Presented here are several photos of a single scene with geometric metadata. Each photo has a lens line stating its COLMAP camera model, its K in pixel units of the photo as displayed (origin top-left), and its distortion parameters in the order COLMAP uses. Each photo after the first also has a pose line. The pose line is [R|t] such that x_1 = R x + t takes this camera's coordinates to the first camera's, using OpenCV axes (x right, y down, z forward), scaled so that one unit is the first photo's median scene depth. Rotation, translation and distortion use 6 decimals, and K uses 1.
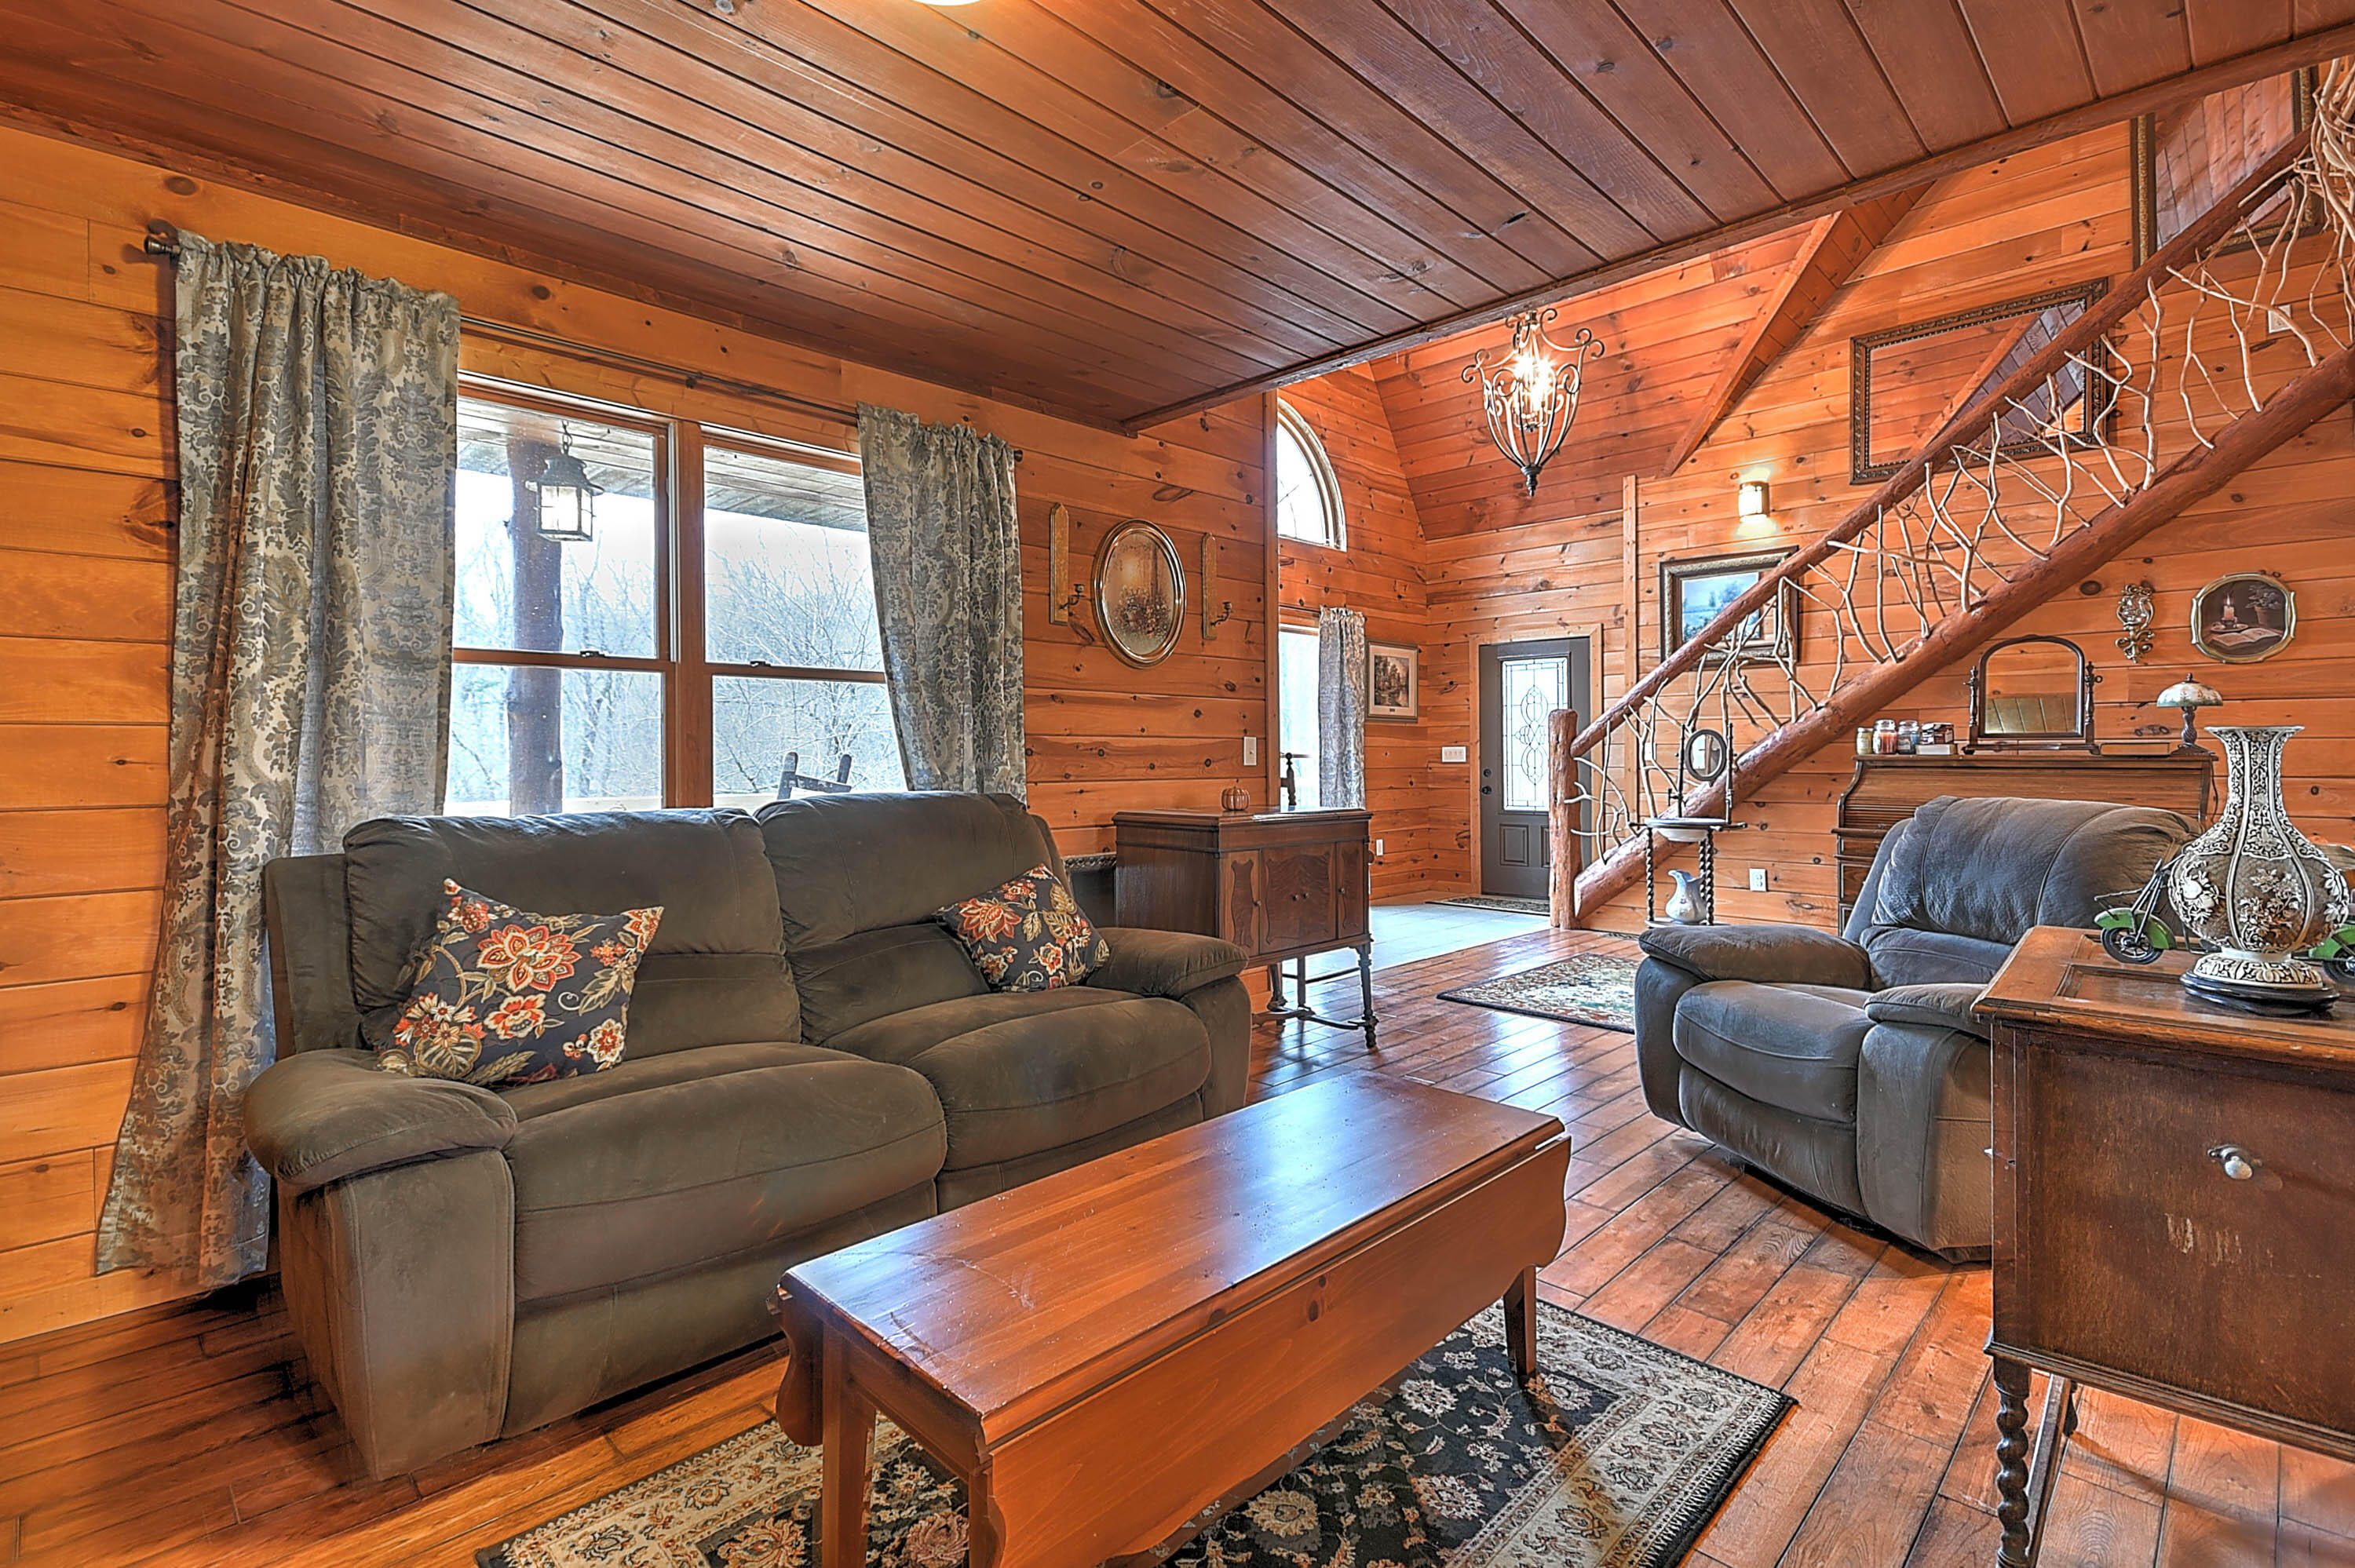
lens RADIAL K [[1061.3, 0, 1168.8], [0, 1061.3, 751.7], [0, 0, 1]] dist [0.017172, 0.000503]
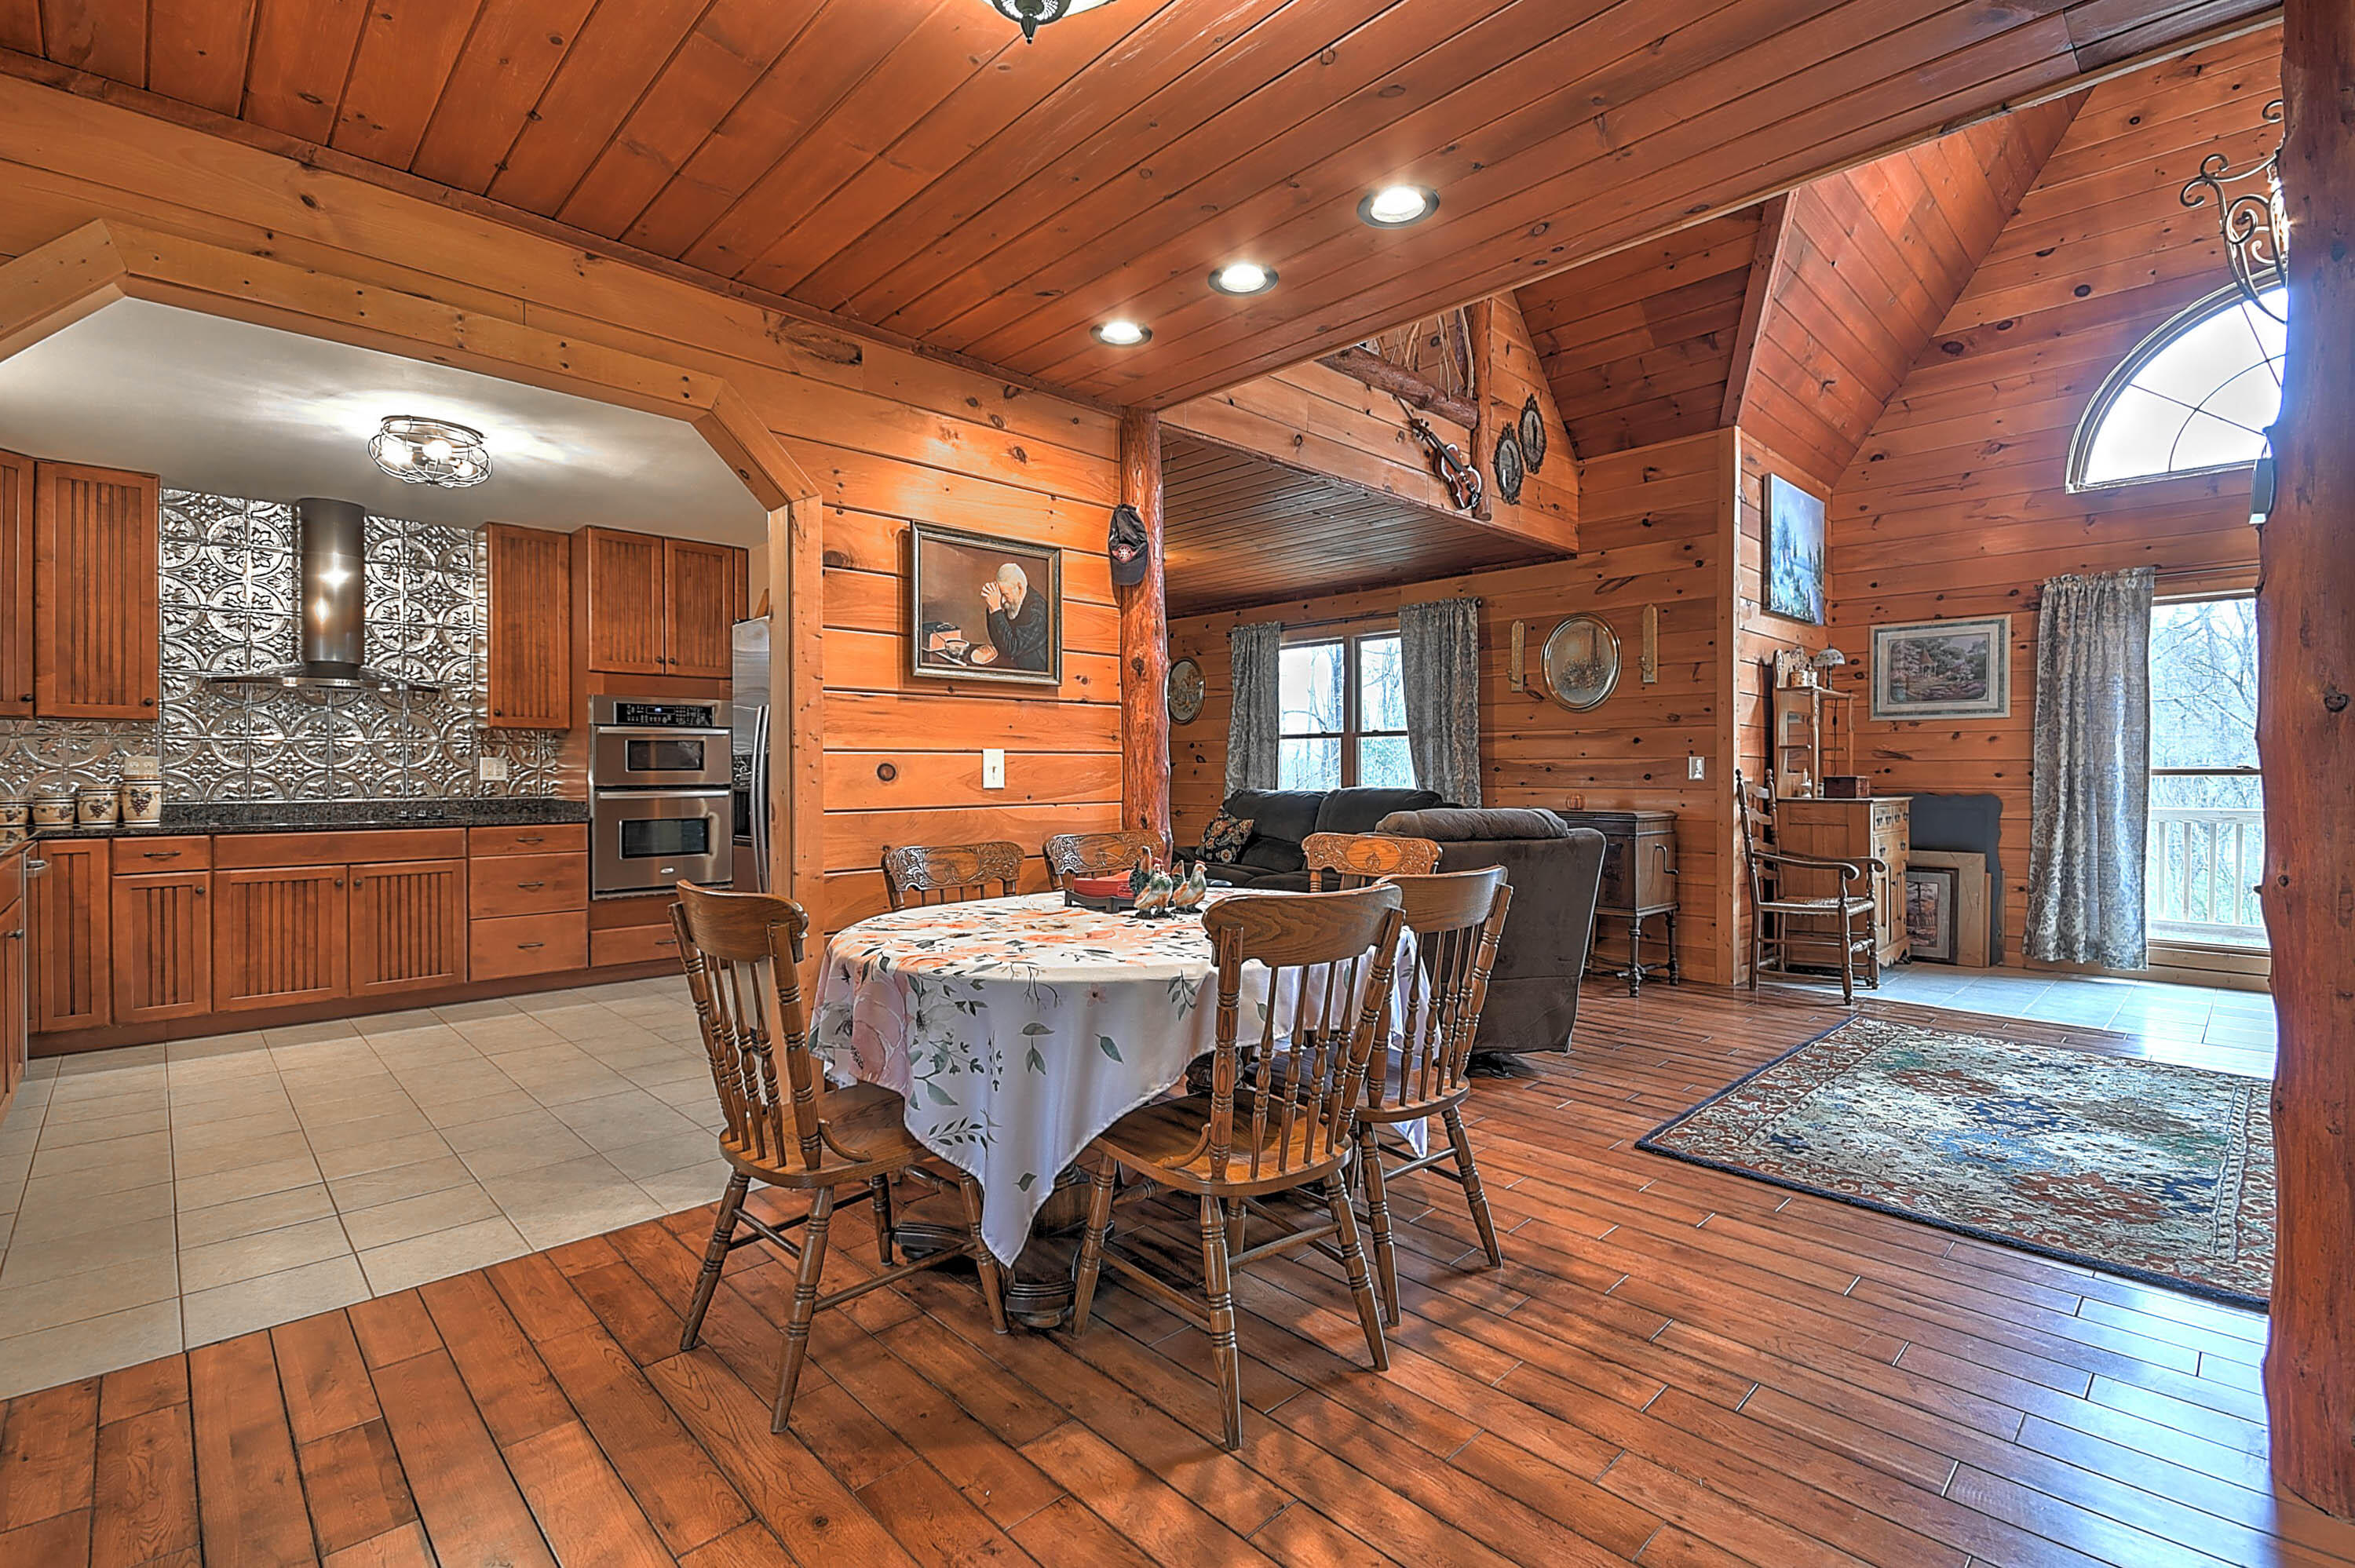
lens RADIAL K [[1099.9, 0, 1166.9], [0, 1099.9, 773.2], [0, 0, 1]] dist [0.011821, -0.000816]
pose [[-0.015470, 0.004156, -0.999872, 1.511058], [0.003452, 0.999986, 0.004103, -0.001994], [0.999874, -0.003388, -0.015484, 0.443178]]
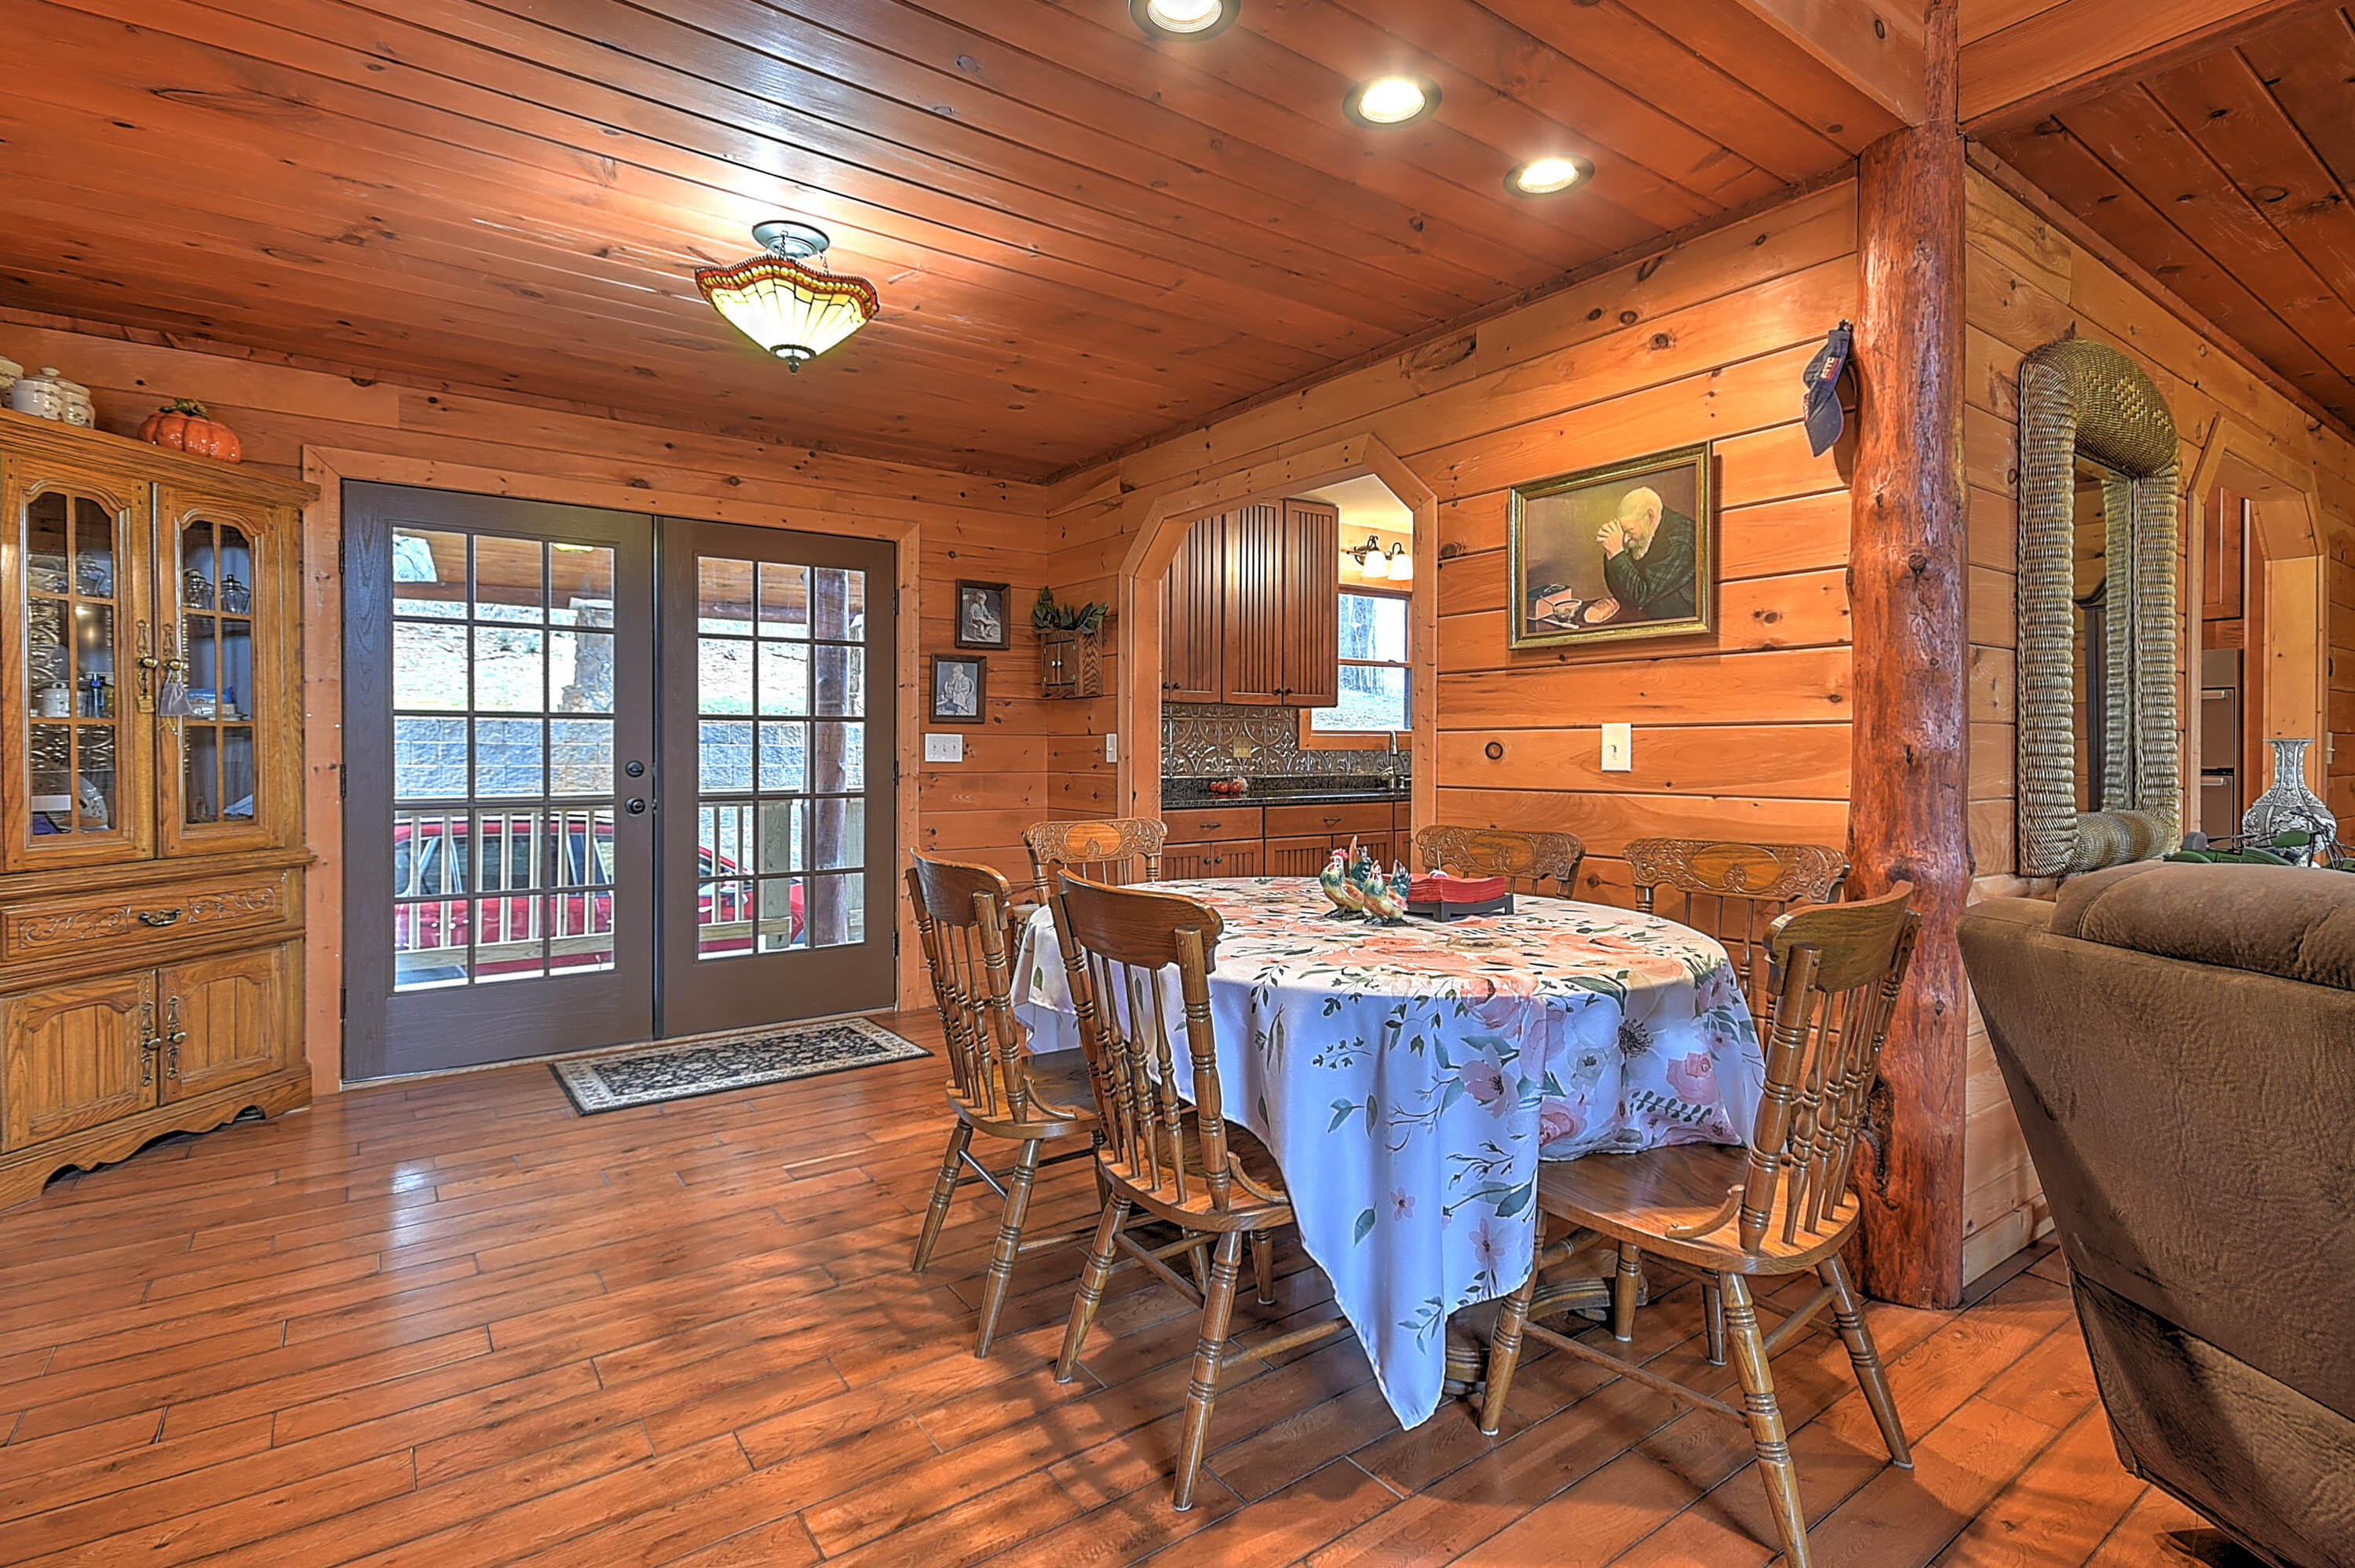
lens RADIAL K [[1066.9, 0, 1190.2], [0, 1066.9, 759.9], [0, 0, 1]] dist [0.020124, 0.000171]
pose [[-0.989377, 0.000259, 0.145373, 0.834803], [0.001218, 0.999978, 0.006508, 0.000680], [-0.145368, 0.006615, -0.989356, 1.003544]]
